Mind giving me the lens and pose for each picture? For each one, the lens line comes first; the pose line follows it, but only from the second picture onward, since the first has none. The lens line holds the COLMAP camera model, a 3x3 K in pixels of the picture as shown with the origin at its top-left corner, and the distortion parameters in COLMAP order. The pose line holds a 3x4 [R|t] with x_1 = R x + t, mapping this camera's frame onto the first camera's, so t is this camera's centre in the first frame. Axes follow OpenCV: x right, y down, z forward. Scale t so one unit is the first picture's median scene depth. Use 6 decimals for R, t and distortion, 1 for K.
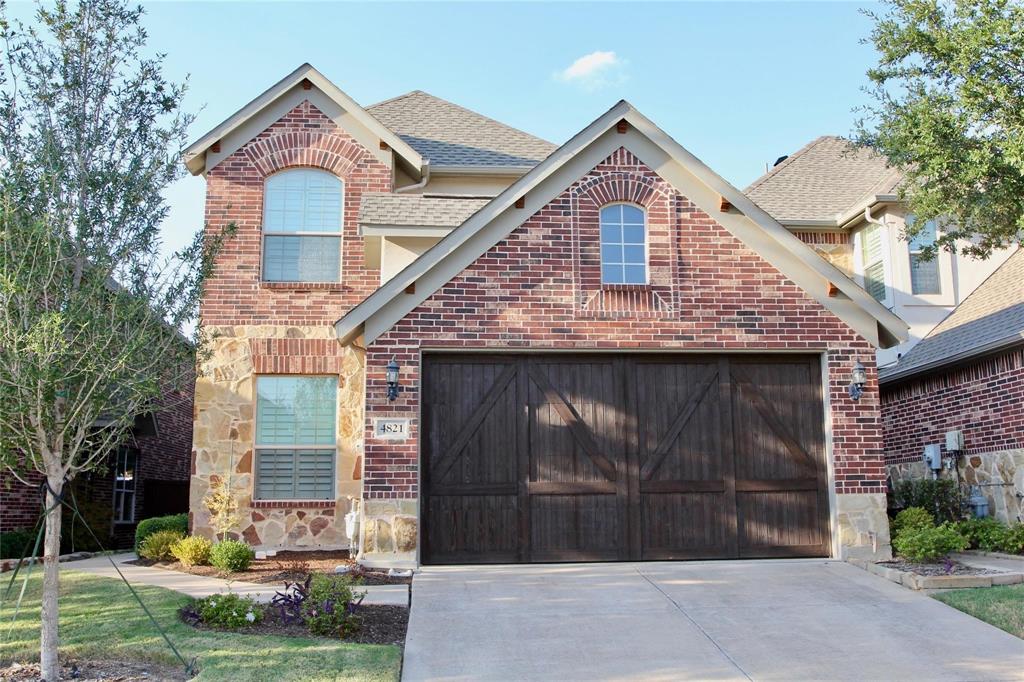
lens RADIAL K [[1006.2, 0, 511.9], [0, 1006.2, 338.8], [0, 0, 1]] dist [-0.069044, 0.000000]
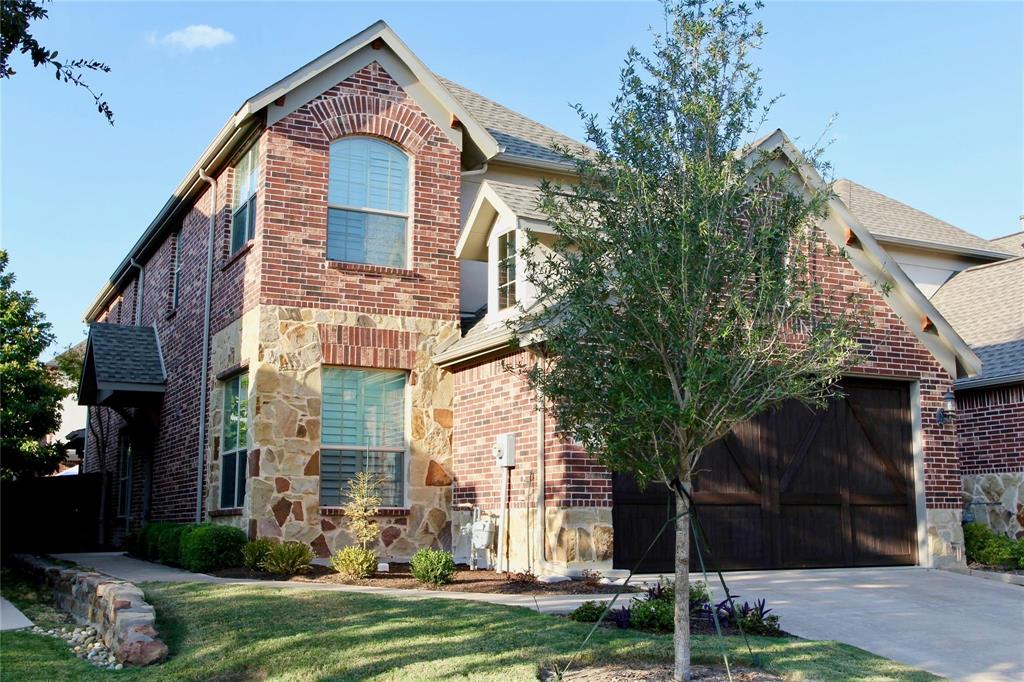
lens RADIAL K [[1160.7, 0, 513.1], [0, 1160.7, 341.2], [0, 0, 1]] dist [-0.055551, 0.000000]
pose [[0.921761, 0.069924, 0.381401, -0.501825], [-0.074102, 0.997244, -0.003741, 0.006256], [-0.380611, -0.024814, 0.924402, -0.010254]]
